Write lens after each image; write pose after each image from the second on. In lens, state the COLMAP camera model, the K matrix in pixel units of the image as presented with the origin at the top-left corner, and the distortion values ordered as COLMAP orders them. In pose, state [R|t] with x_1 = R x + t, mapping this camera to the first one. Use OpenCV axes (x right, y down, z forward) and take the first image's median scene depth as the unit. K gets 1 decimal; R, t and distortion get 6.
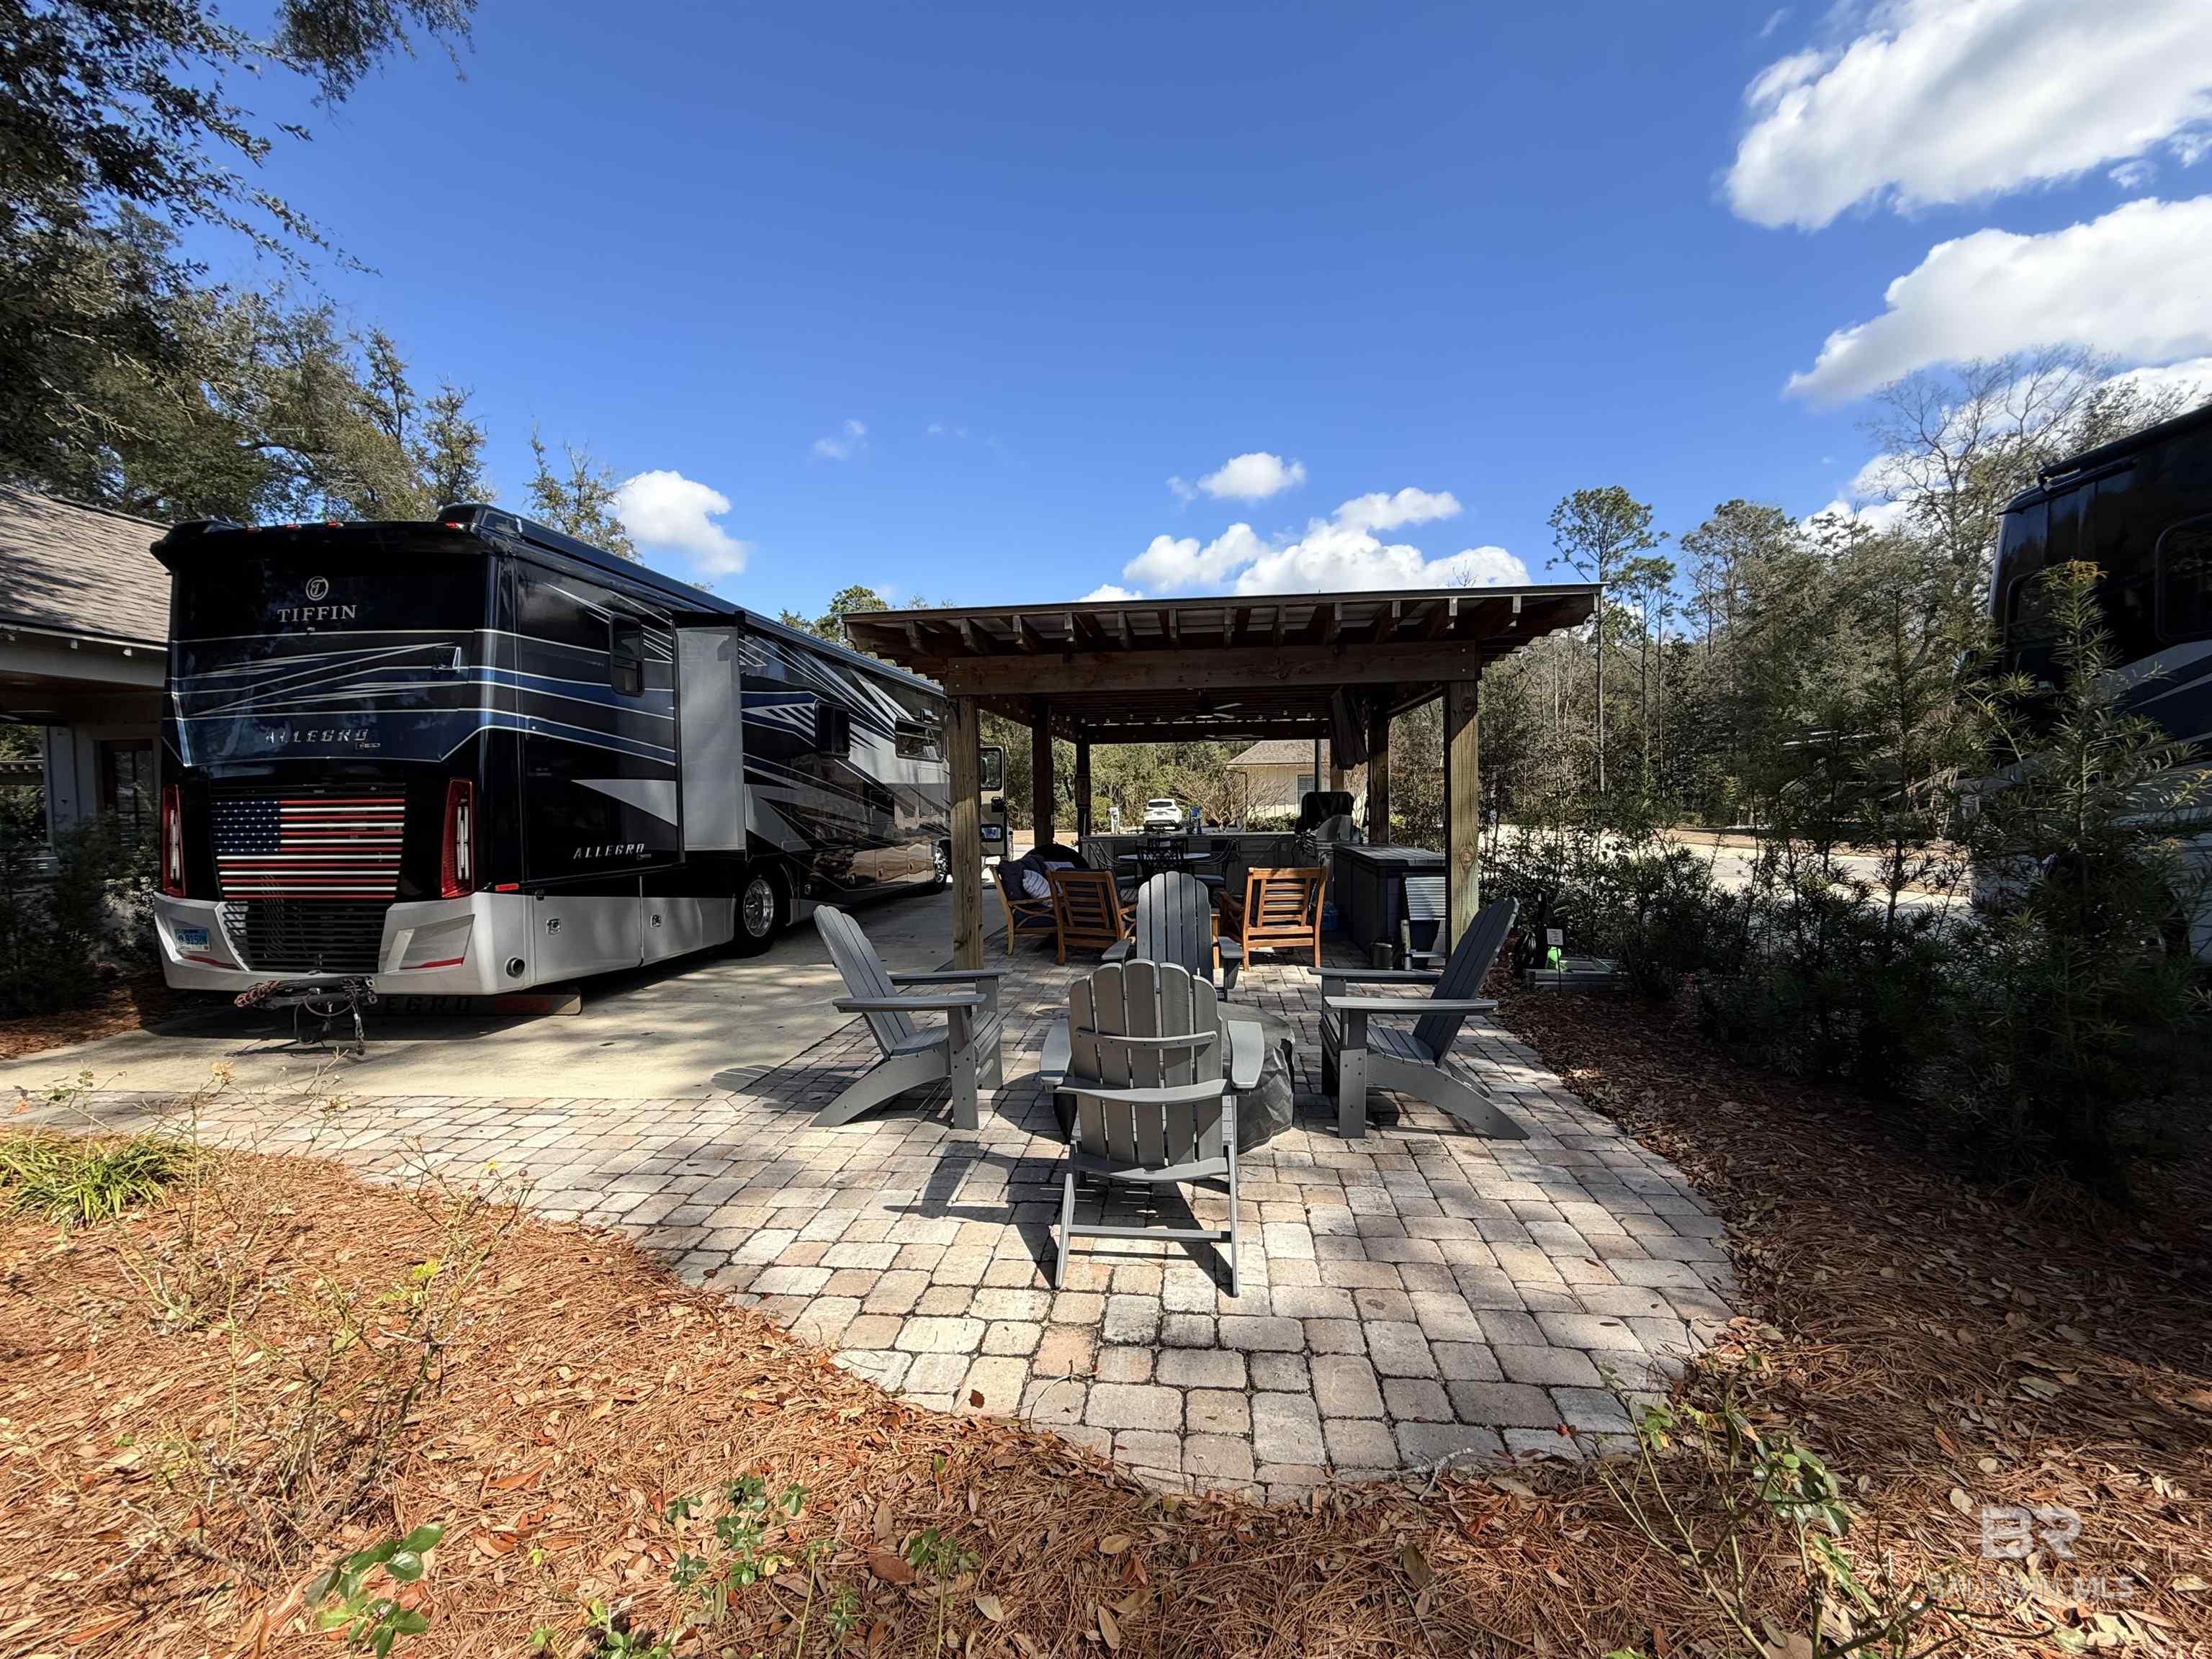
lens RADIAL K [[878.1, 0, 1109.6], [0, 878.1, 826.5], [0, 0, 1]] dist [-0.000019, 0.000377]
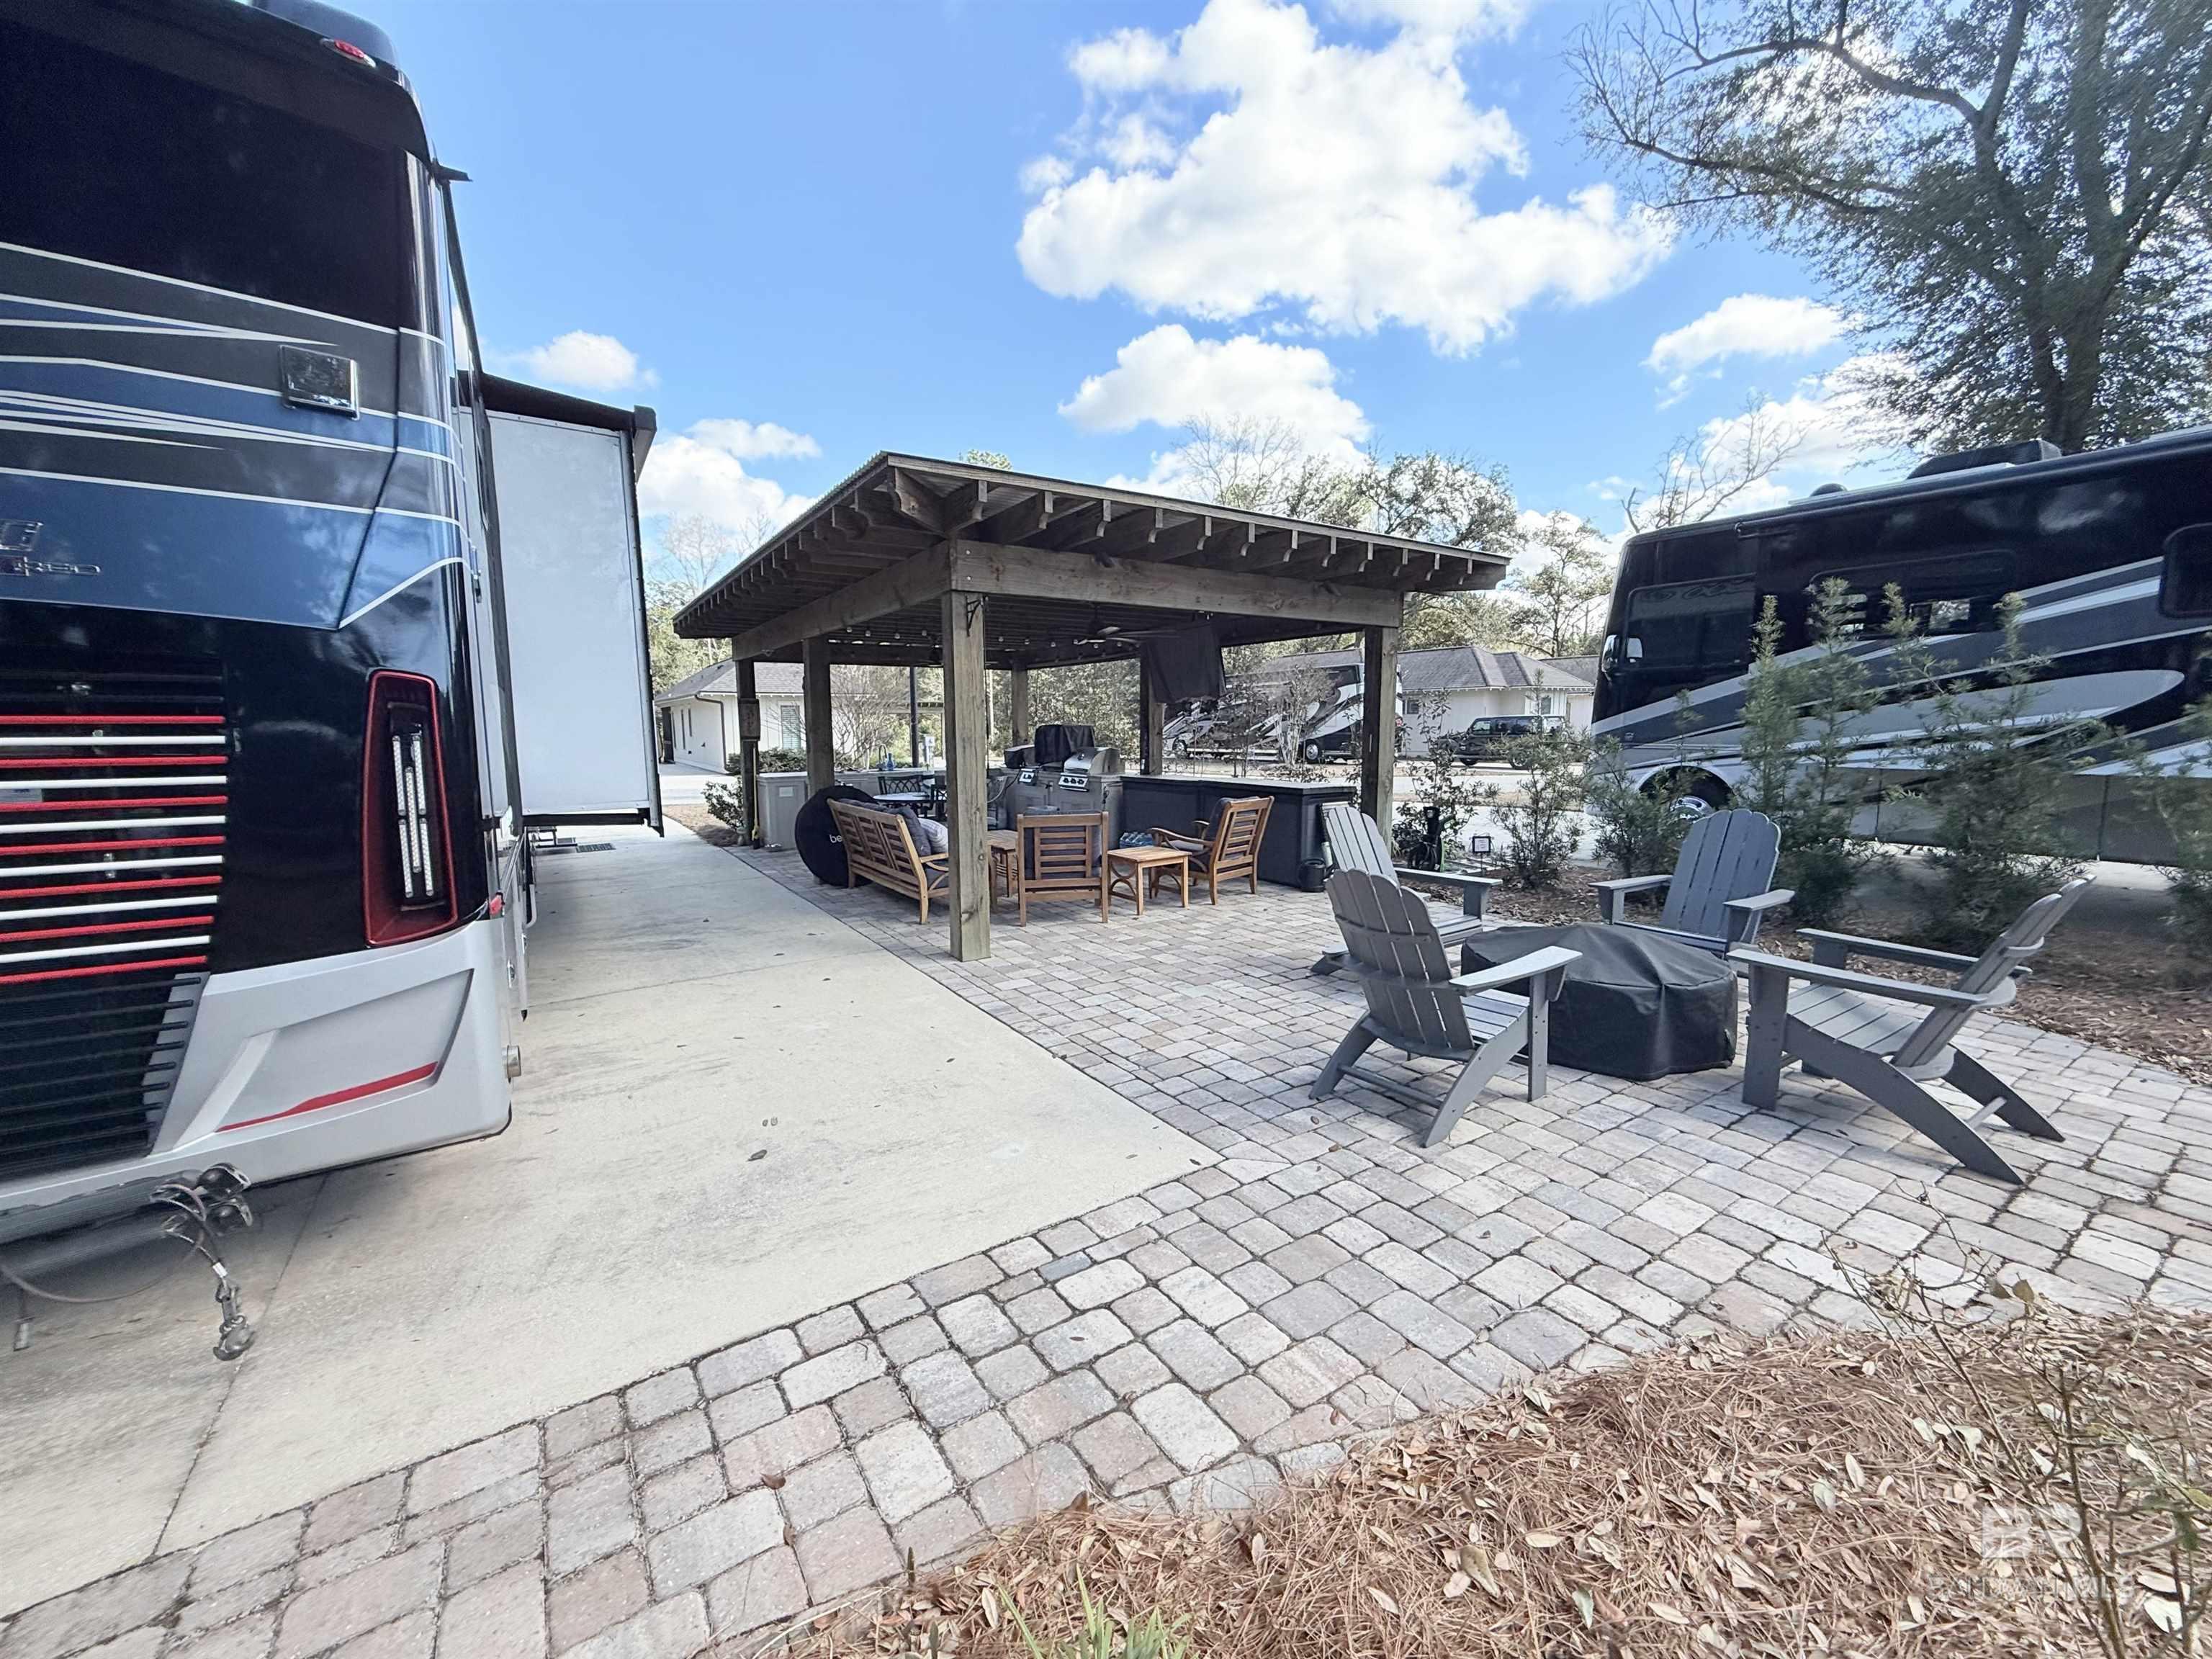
lens RADIAL K [[878.1, 0, 1108.8], [0, 878.1, 831.4], [0, 0, 1]] dist [-0.000019, 0.000377]
pose [[0.766381, -0.054751, 0.640049, -0.963137], [0.013644, 0.997524, 0.068994, -0.000569], [-0.642242, -0.044143, 0.765230, 0.550605]]
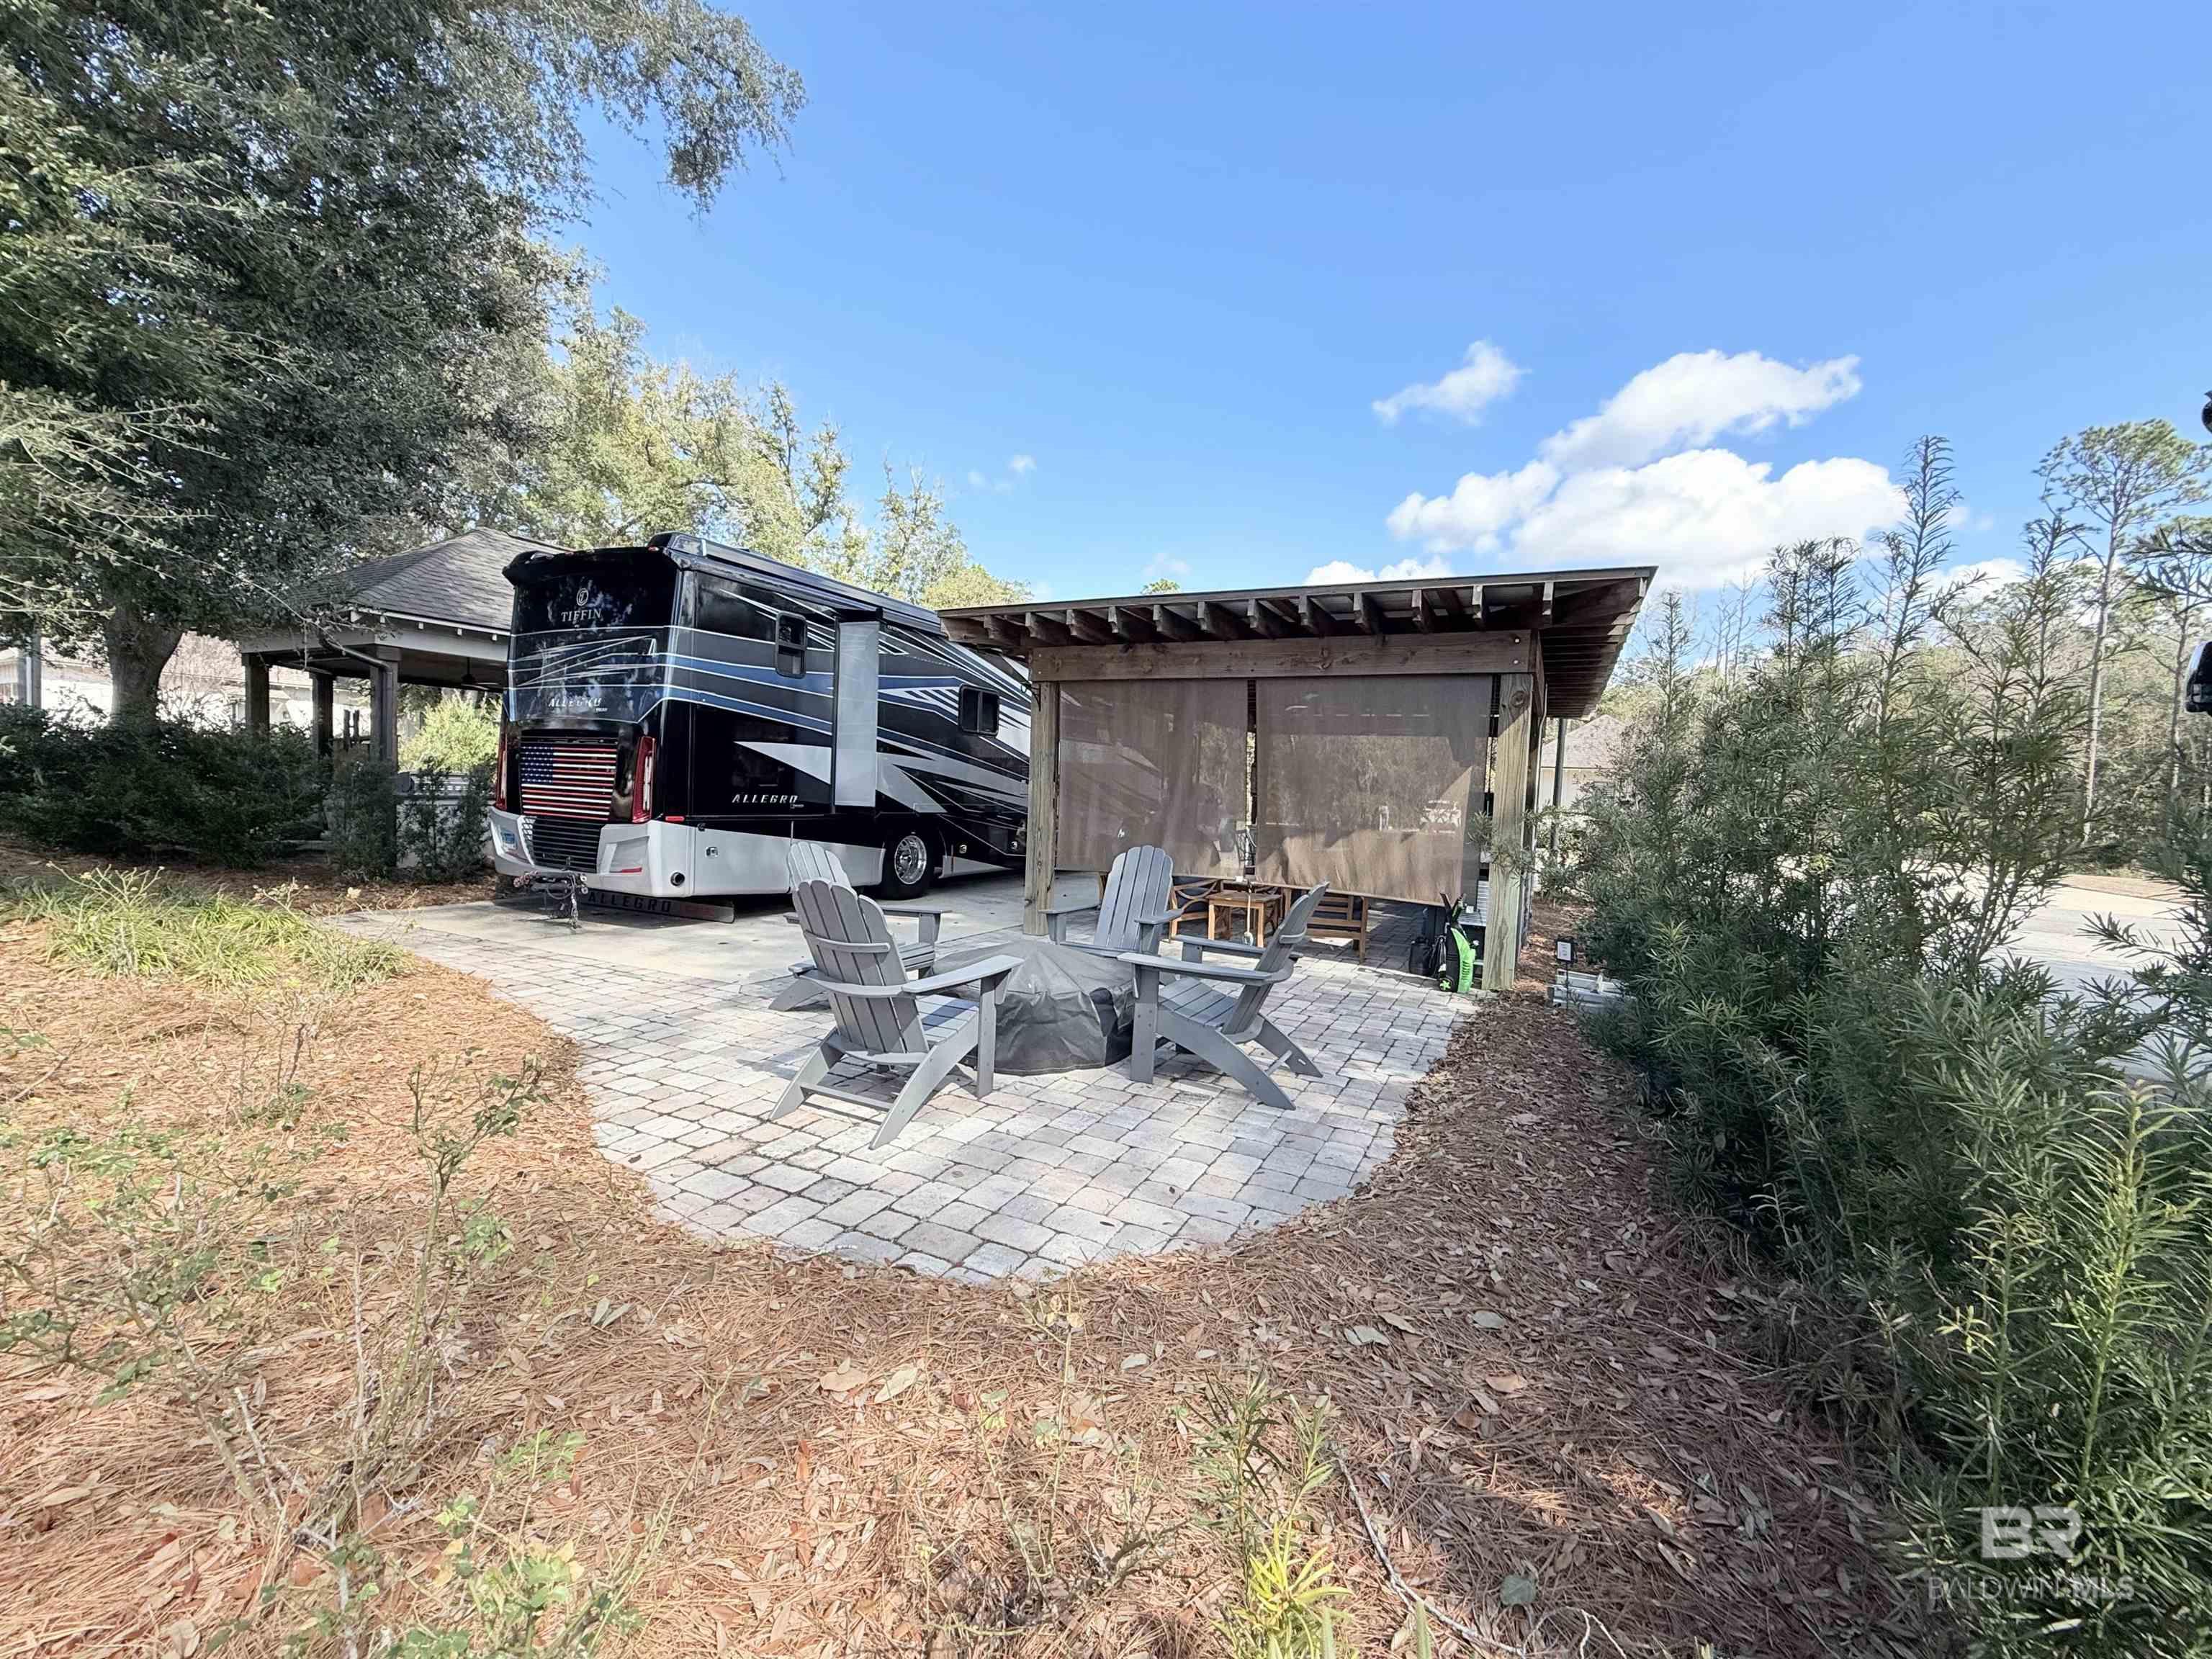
lens RADIAL K [[878.1, 0, 1108.8], [0, 878.1, 833.1], [0, 0, 1]] dist [-0.000019, 0.000377]
pose [[0.938589, 0.072663, -0.337299, 0.506688], [-0.066939, 0.997348, 0.028585, 0.010810], [0.338481, -0.004251, 0.940964, -0.047115]]
